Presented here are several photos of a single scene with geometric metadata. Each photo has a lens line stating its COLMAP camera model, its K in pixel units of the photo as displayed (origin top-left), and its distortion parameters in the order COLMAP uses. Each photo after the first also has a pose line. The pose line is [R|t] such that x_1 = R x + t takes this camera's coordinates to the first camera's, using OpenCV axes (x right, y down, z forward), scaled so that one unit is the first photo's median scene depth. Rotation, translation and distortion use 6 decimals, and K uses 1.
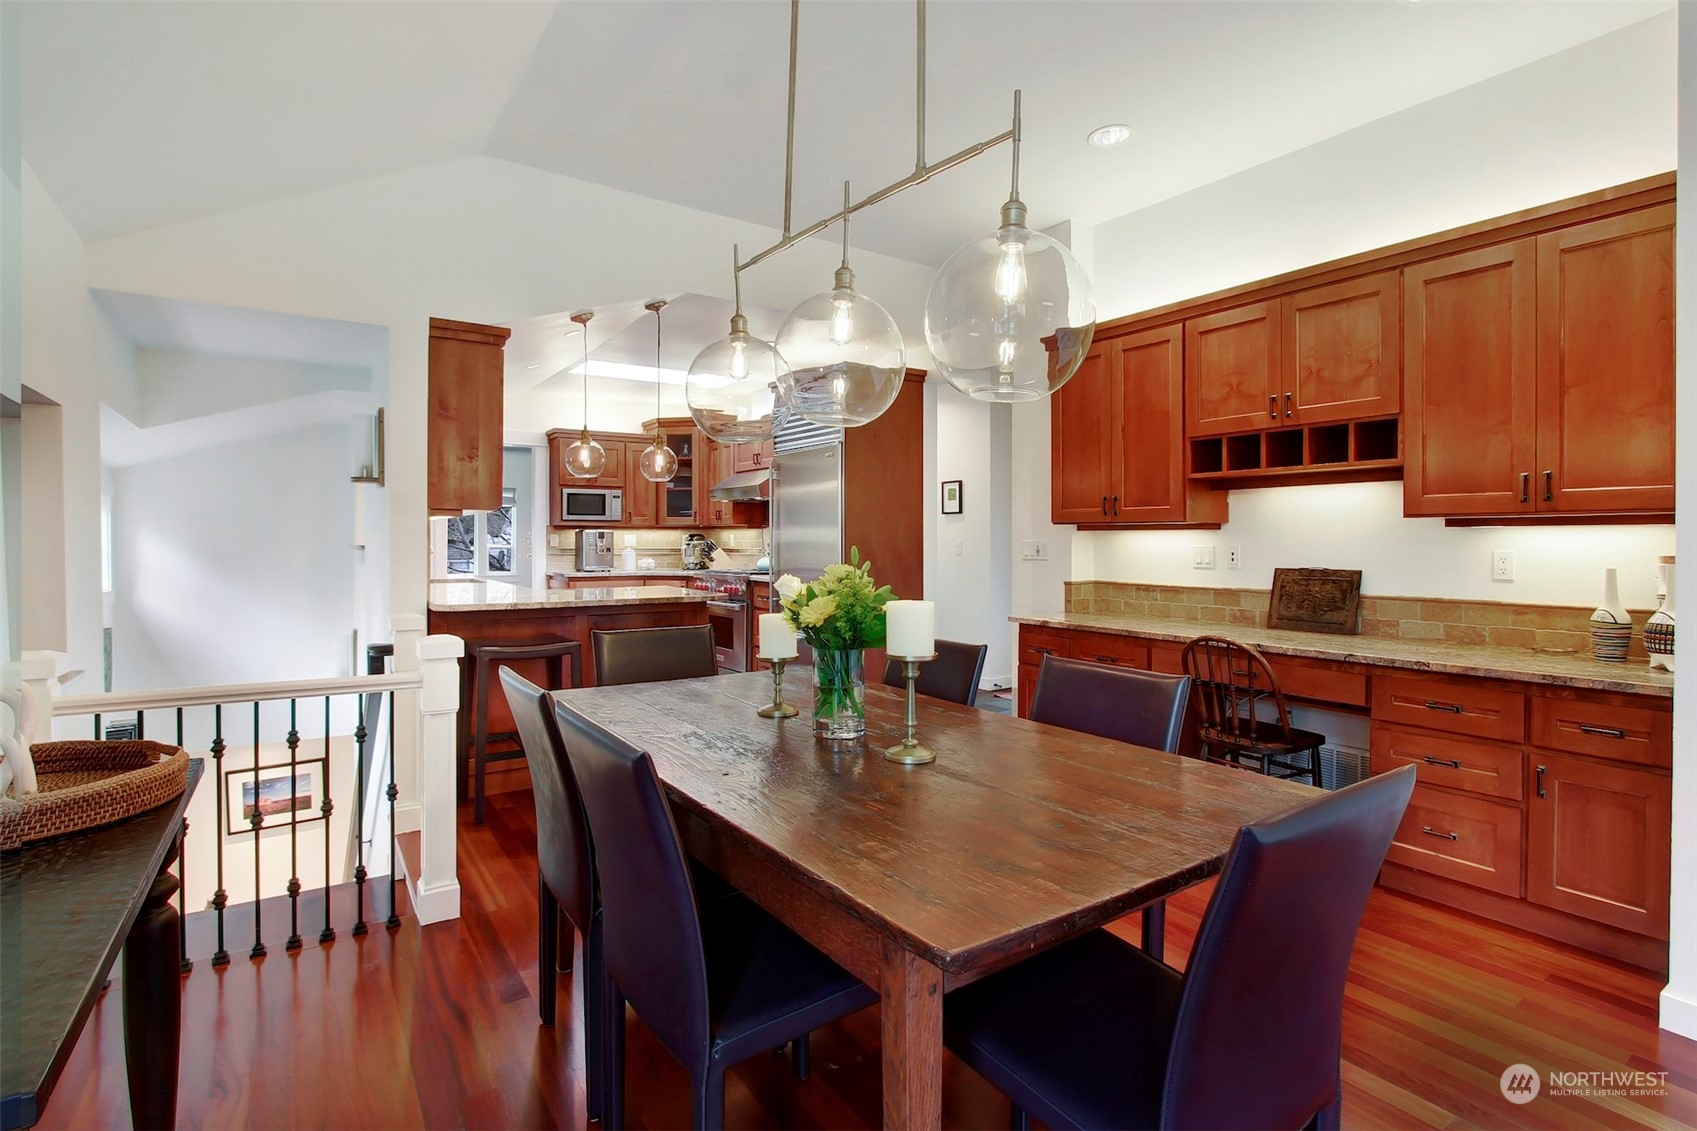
lens RADIAL K [[834.2, 0, 848.2], [0, 834.2, 538.1], [0, 0, 1]] dist [-0.001962, 0.000313]
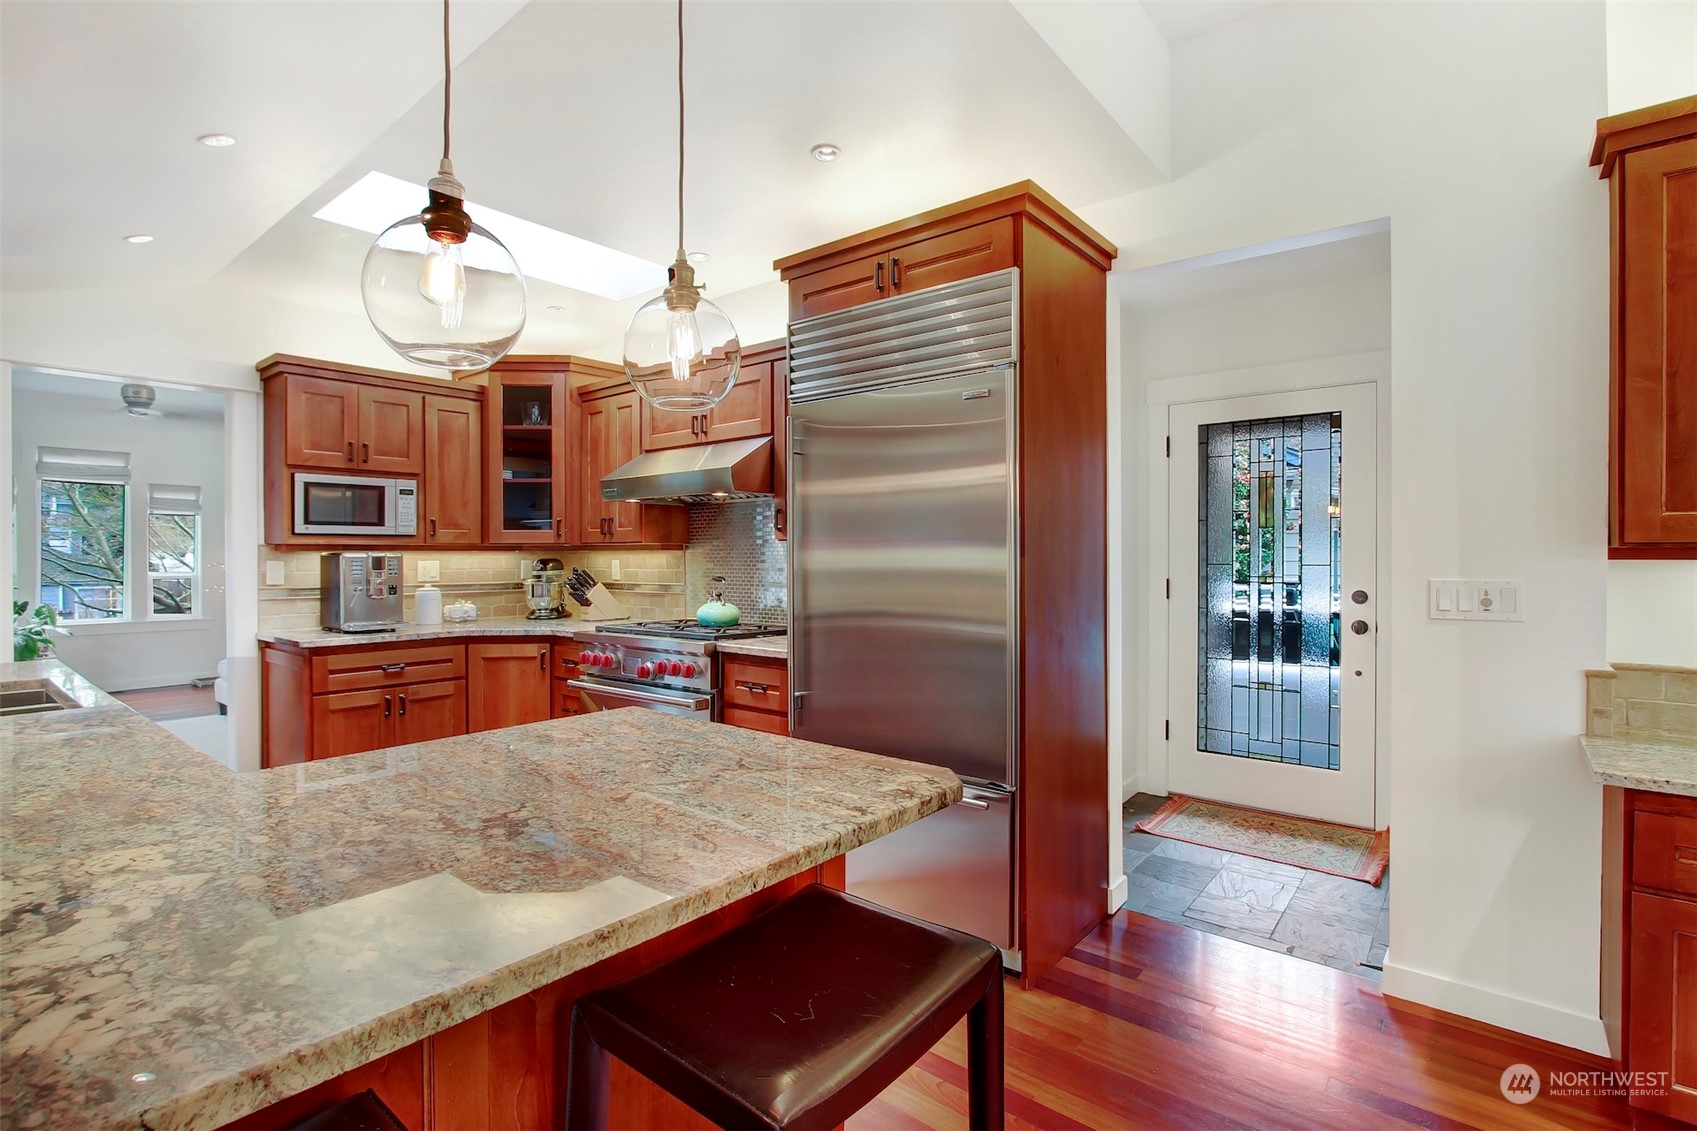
lens RADIAL K [[802.4, 0, 844.3], [0, 802.4, 554.7], [0, 0, 1]] dist [0.001161, 0.000514]
pose [[0.959196, -0.002056, 0.282734, -0.152178], [0.002507, 0.999996, -0.001235, -0.007069], [-0.282730, 0.001893, 0.959198, 0.415243]]
